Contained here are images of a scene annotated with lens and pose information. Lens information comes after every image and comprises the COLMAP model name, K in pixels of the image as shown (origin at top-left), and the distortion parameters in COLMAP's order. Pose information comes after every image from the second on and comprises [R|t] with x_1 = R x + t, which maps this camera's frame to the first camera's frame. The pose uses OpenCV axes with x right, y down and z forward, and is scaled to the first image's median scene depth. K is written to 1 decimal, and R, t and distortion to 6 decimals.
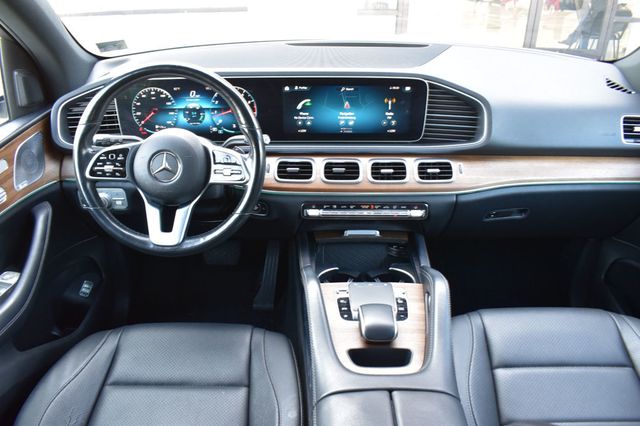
lens RADIAL K [[490.7, 0, 314.0], [0, 490.7, 212.8], [0, 0, 1]] dist [-0.092180, 0.016523]
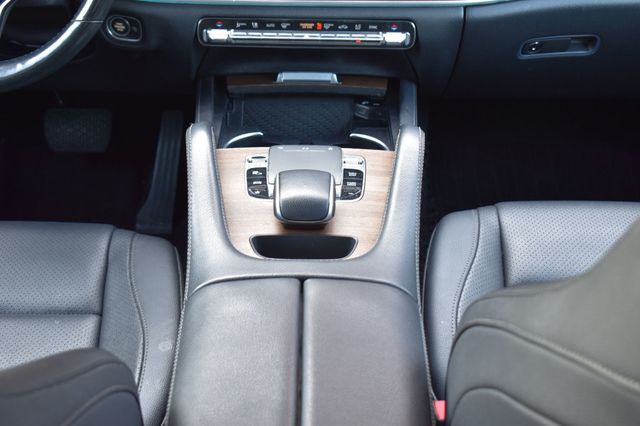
lens RADIAL K [[968.6, 0, 316.6], [0, 968.6, 208.5], [0, 0, 1]] dist [-0.027218, 0.000000]
pose [[0.999894, 0.009038, 0.011391, 0.104576], [-0.009925, 0.996715, 0.080374, 0.112264], [-0.010627, -0.080479, 0.996700, -0.168536]]
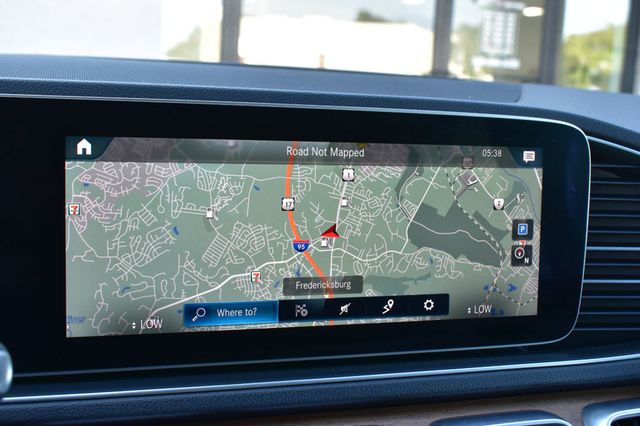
lens RADIAL K [[807.3, 0, 319.8], [0, 807.3, 214.6], [0, 0, 1]] dist [-0.064364, 0.000000]
pose [[0.950223, -0.000818, 0.311569, -0.068658], [0.101146, 0.946646, -0.305990, -0.092284], [-0.294696, 0.322273, 0.899608, 0.624539]]
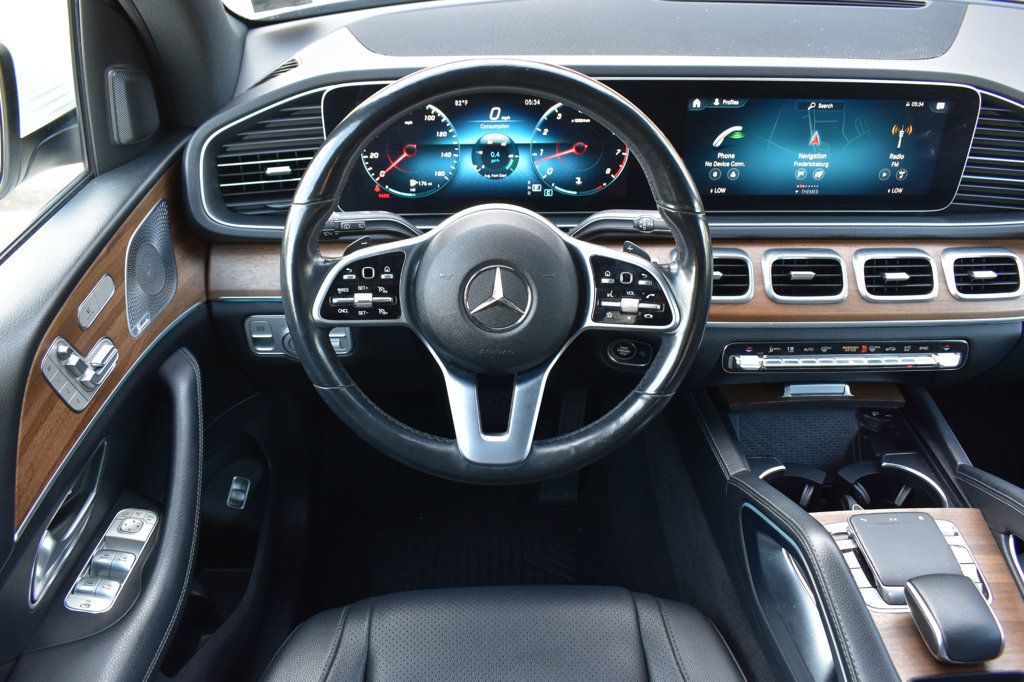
lens RADIAL K [[824.0, 0, 511.9], [0, 824.0, 338.8], [0, 0, 1]] dist [-0.092502, 0.016693]
pose [[0.999400, -0.016627, 0.030391, -0.262817], [0.013233, 0.993991, 0.108662, -0.115930], [-0.032015, -0.108194, 0.993614, 0.196309]]
